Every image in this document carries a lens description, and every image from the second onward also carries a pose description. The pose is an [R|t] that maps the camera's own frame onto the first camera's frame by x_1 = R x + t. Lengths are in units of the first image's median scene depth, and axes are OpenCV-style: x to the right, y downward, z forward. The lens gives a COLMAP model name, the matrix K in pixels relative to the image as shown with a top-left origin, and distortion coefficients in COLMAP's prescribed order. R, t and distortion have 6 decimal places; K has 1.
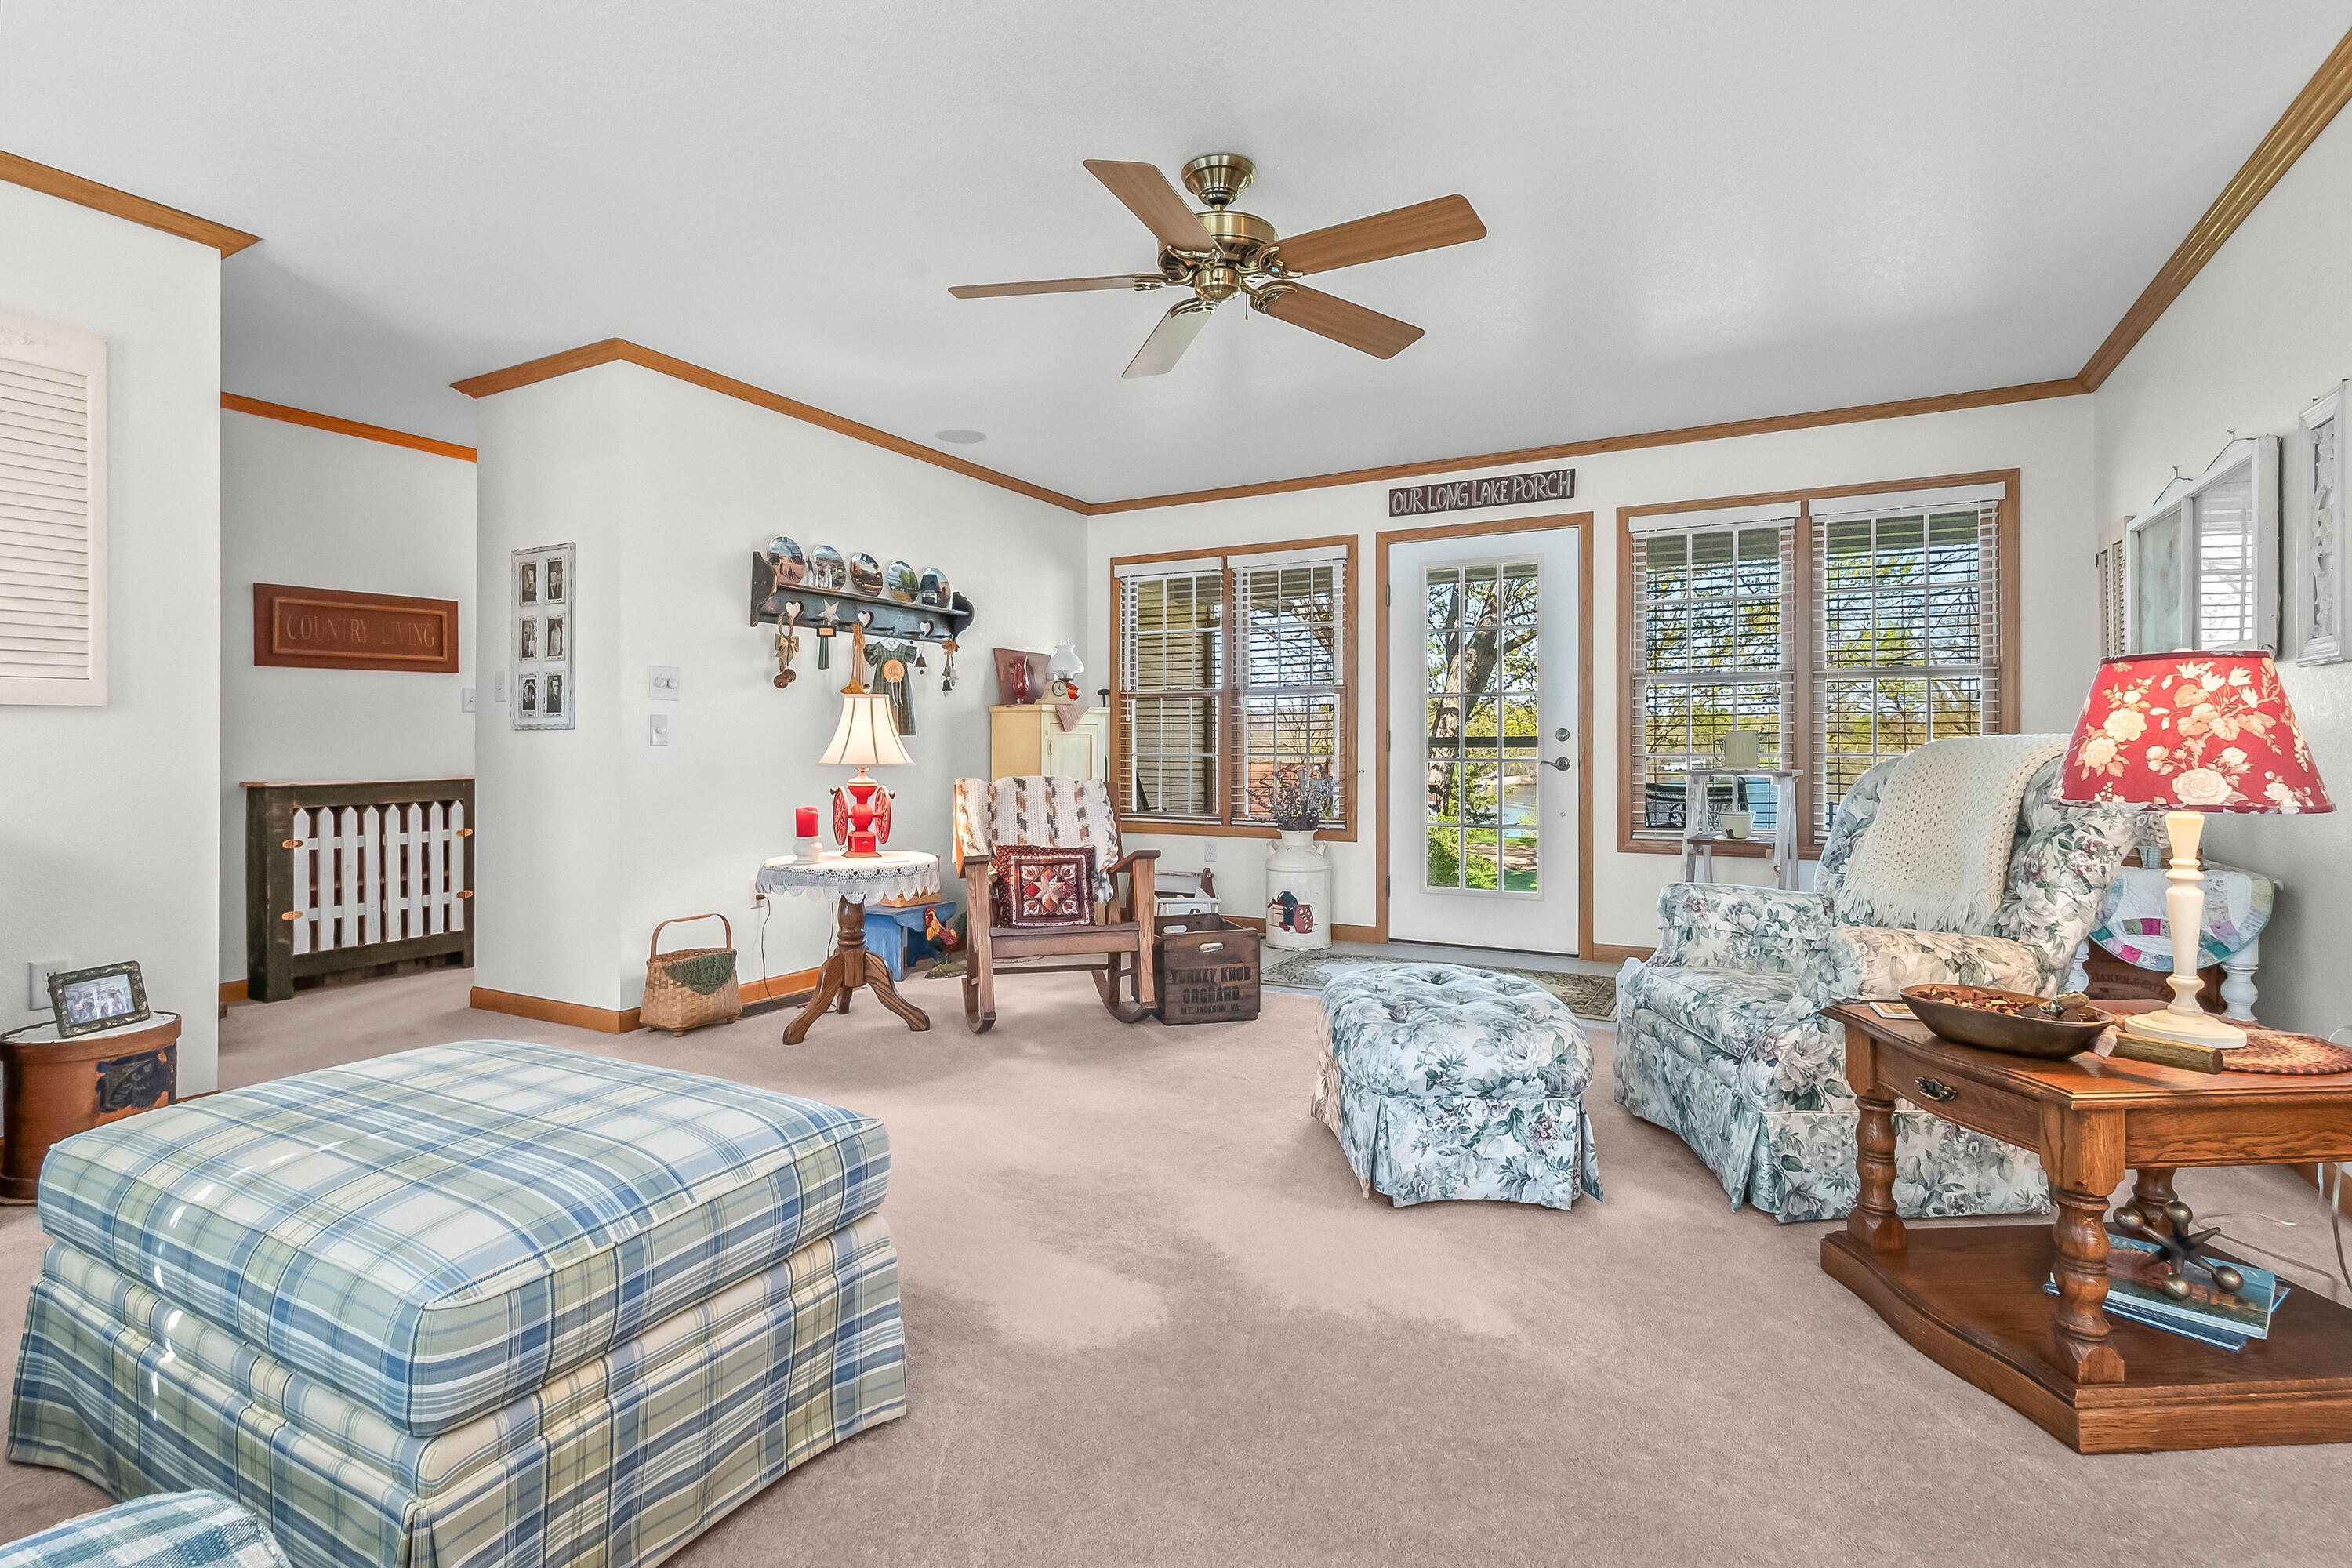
lens RADIAL K [[1122.8, 0, 1151.4], [0, 1122.8, 744.0], [0, 0, 1]] dist [0.004386, -0.004550]
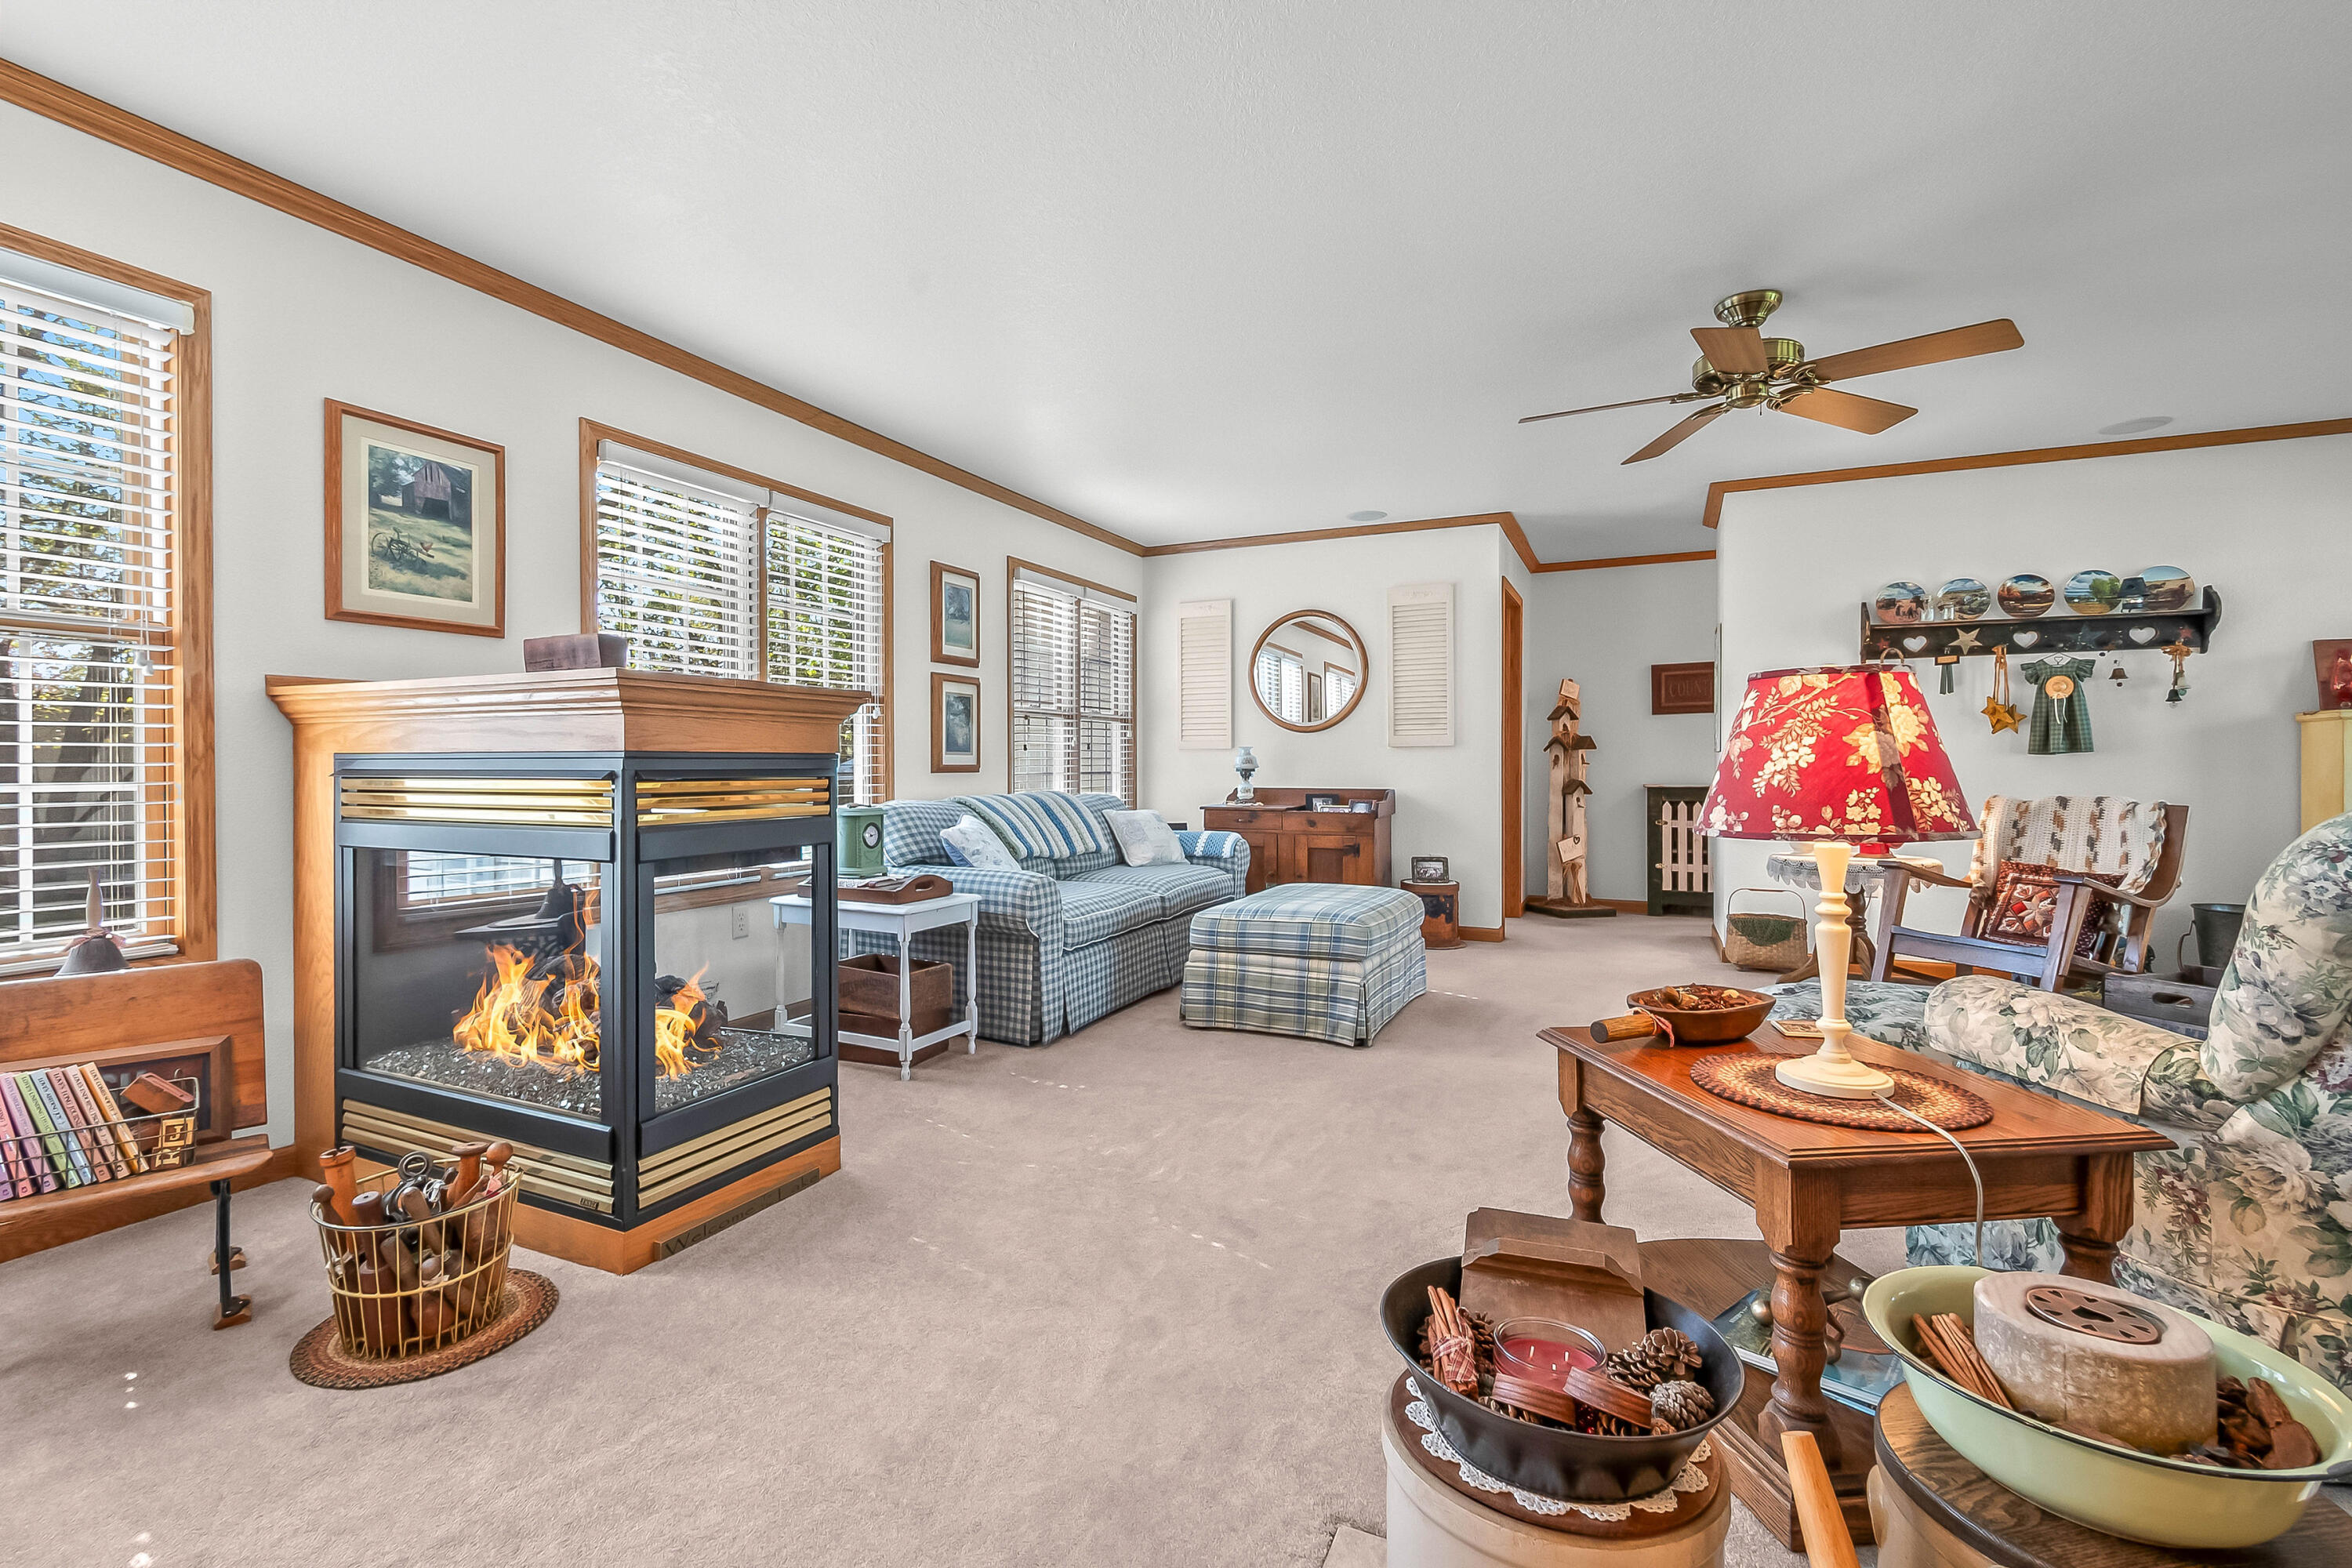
lens RADIAL K [[1052.6, 0, 1153.1], [0, 1052.6, 779.0], [0, 0, 1]] dist [0.006360, -0.004573]
pose [[0.063770, 0.016414, -0.997830, 0.713453], [0.002993, 0.999857, 0.016638, -0.002274], [0.997960, -0.004048, 0.063712, 0.160465]]
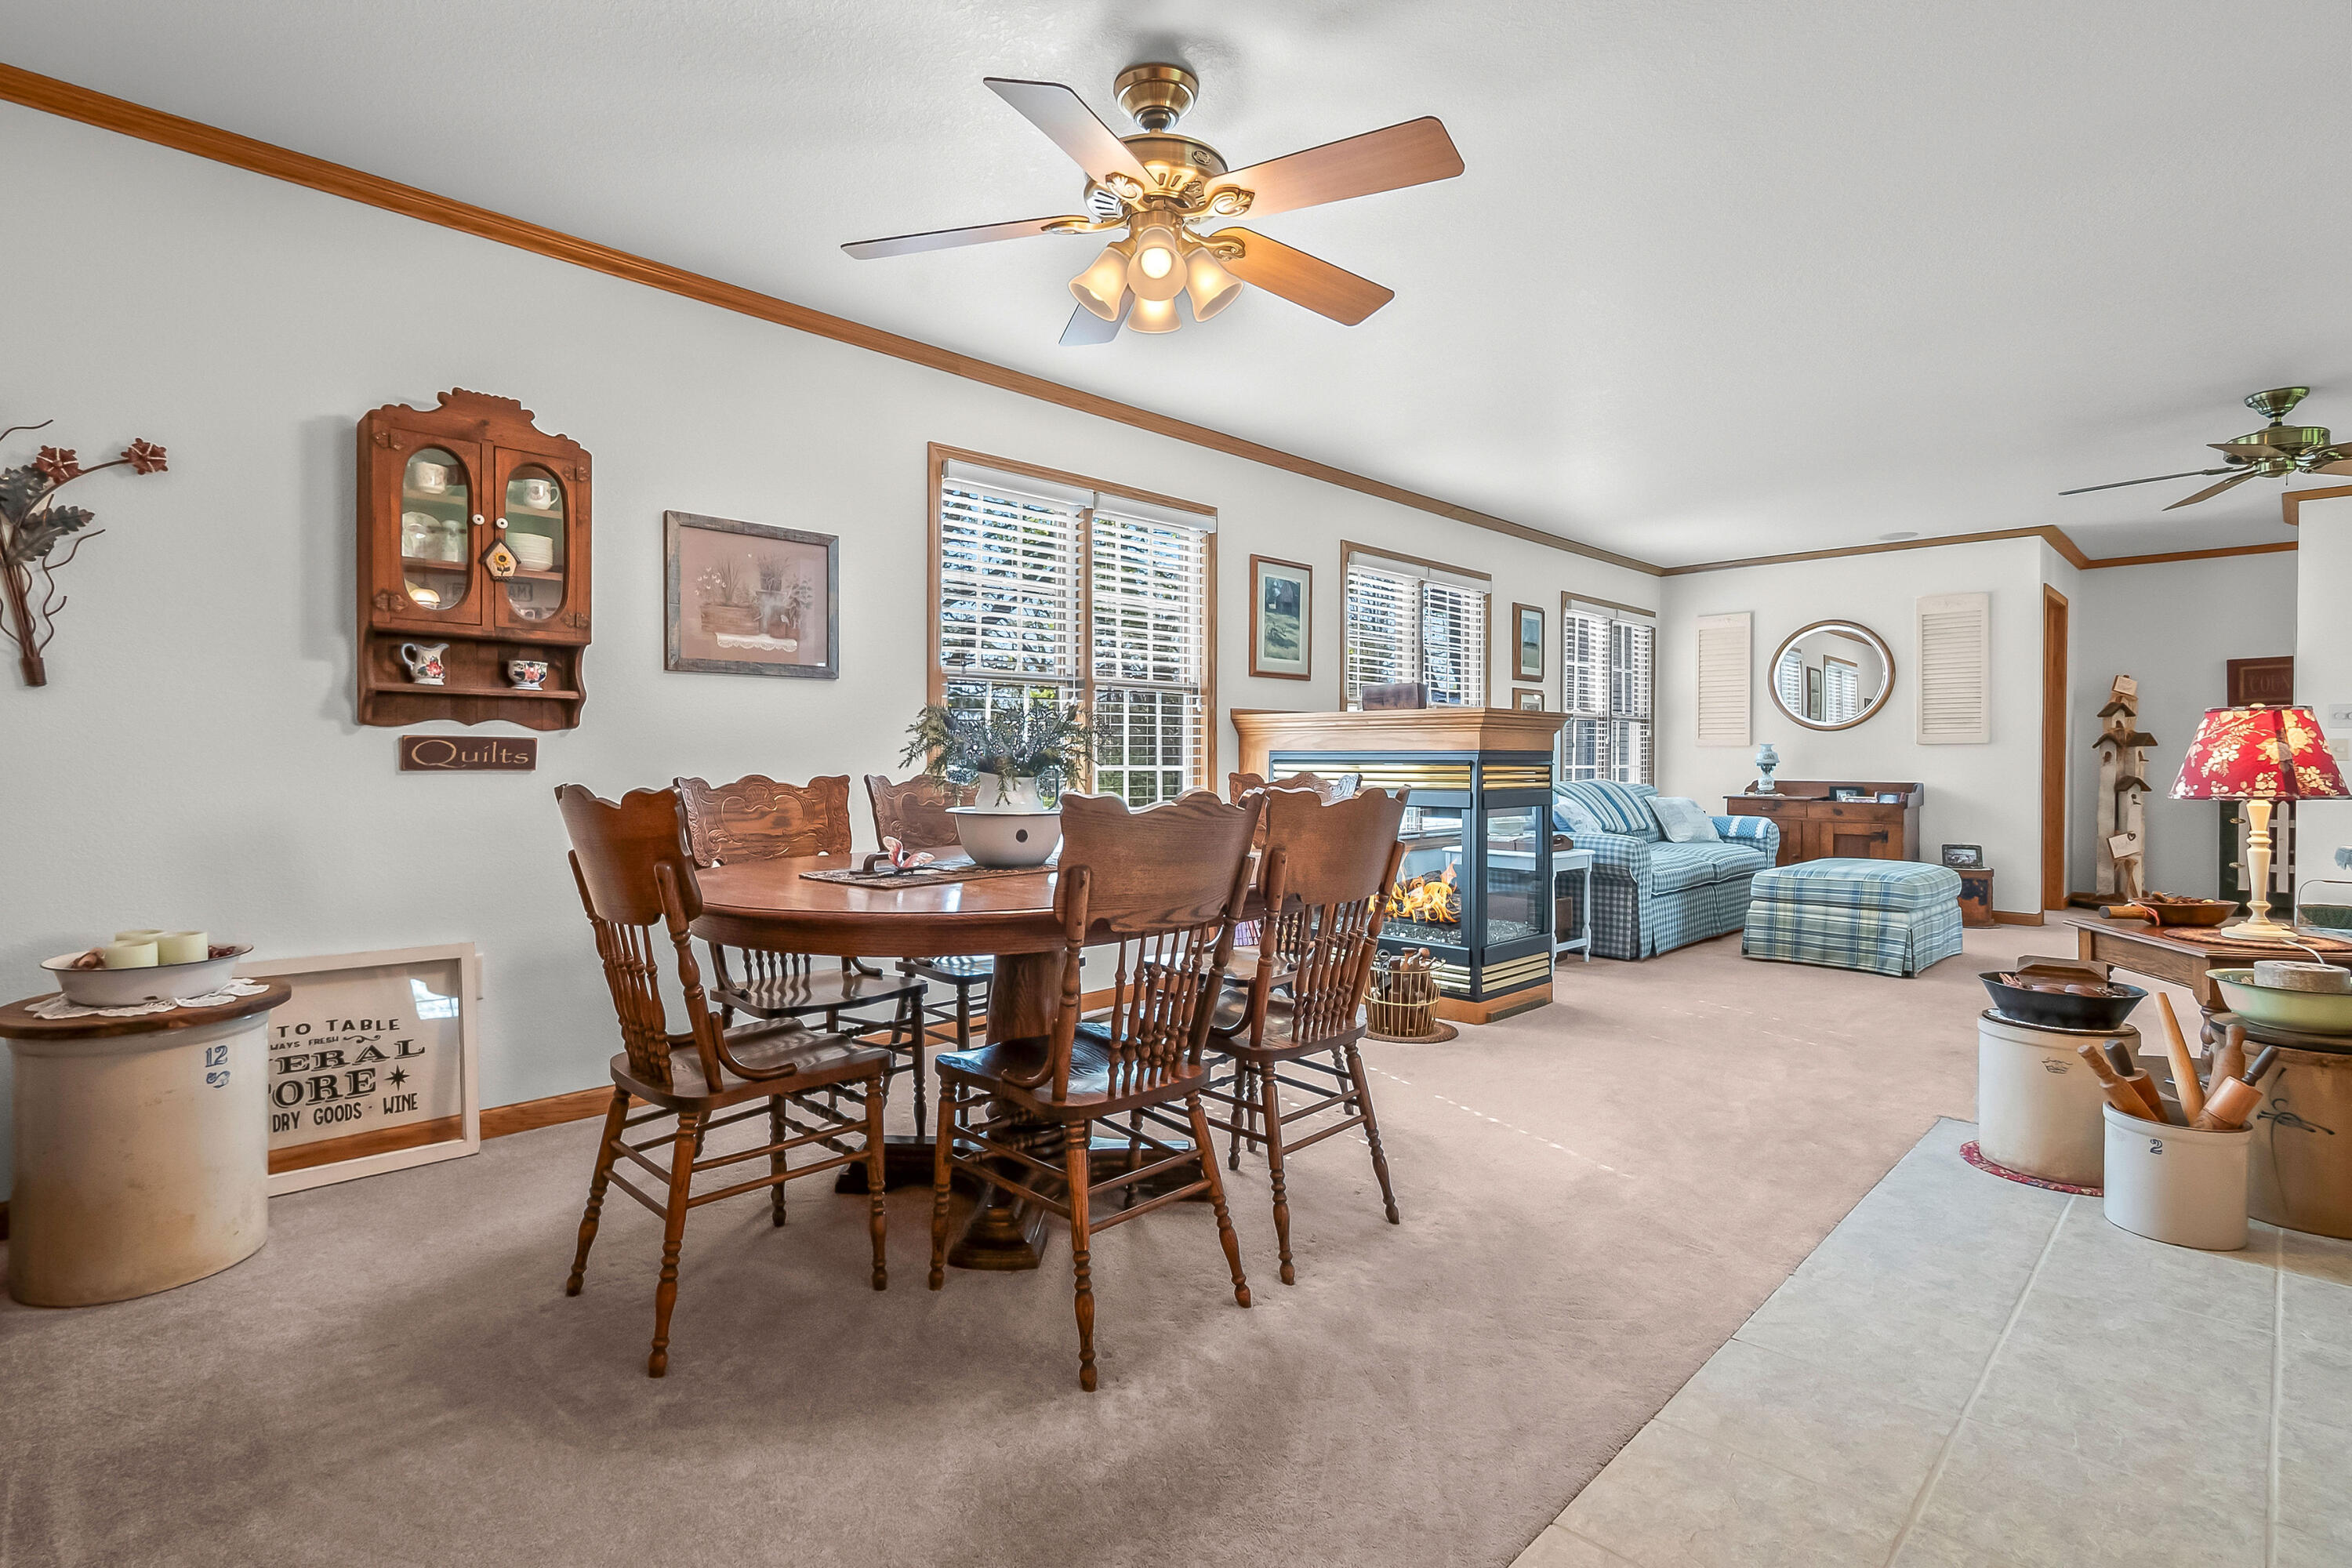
lens RADIAL K [[1122.8, 0, 1154.7], [0, 1122.8, 768.8], [0, 0, 1]] dist [0.004386, -0.004550]
pose [[-0.282738, 0.010259, -0.959142, 1.202264], [-0.000656, 0.999941, 0.010888, -0.001982], [0.959197, 0.003707, -0.282714, -0.032931]]
